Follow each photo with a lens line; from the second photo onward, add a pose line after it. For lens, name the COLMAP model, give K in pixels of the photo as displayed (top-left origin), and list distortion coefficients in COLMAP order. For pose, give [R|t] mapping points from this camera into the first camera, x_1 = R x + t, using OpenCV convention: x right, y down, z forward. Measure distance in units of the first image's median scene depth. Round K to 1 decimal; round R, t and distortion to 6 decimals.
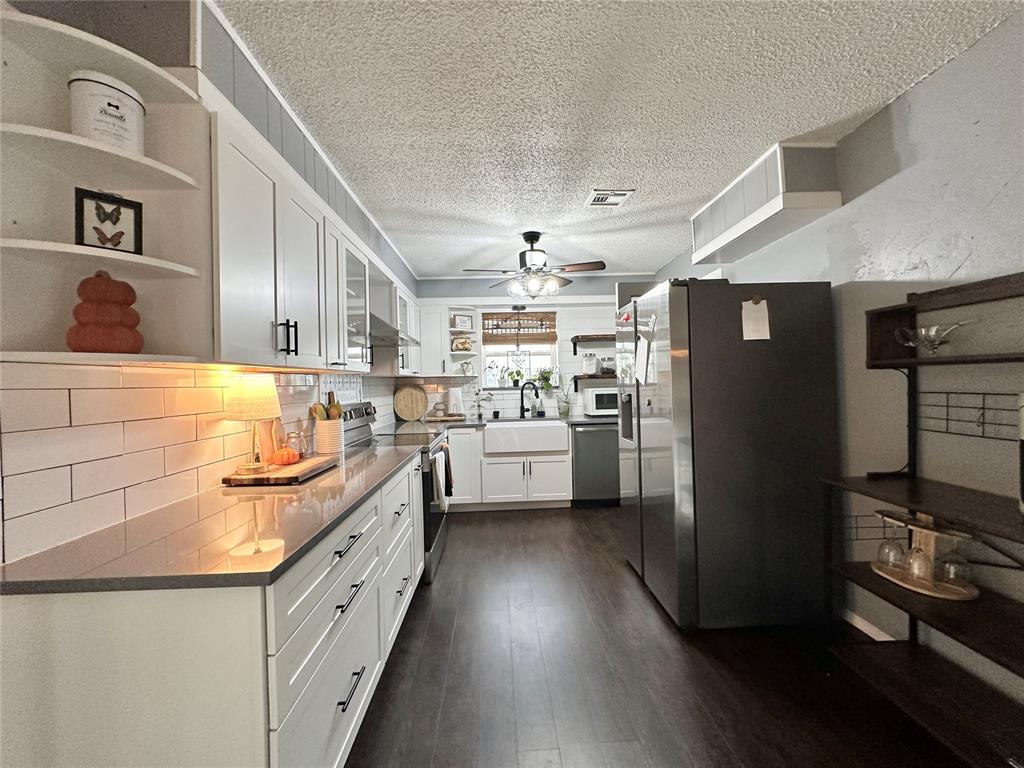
lens RADIAL K [[409.2, 0, 511.1], [0, 409.2, 382.9], [0, 0, 1]] dist [-0.002219, 0.000037]
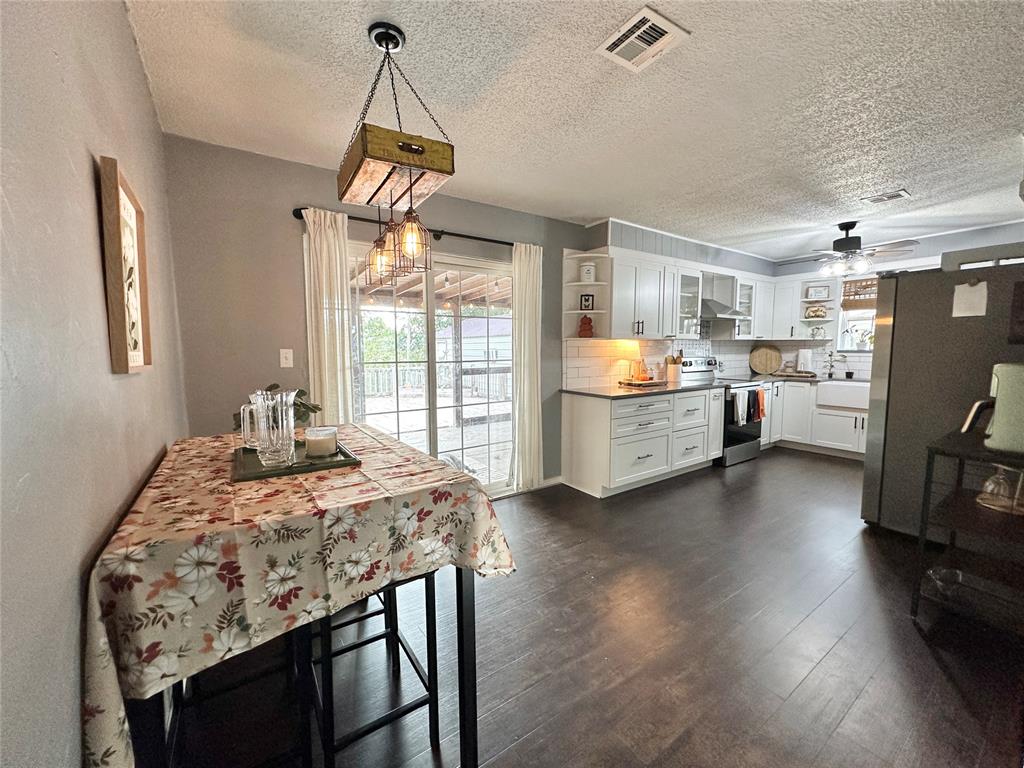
lens RADIAL K [[409.2, 0, 511.1], [0, 409.2, 382.9], [0, 0, 1]] dist [-0.002219, 0.000037]
pose [[0.537320, 0.097311, -0.837746, 0.698635], [-0.008159, 0.993874, 0.110213, -0.025871], [0.843339, -0.052385, 0.534823, -0.613454]]
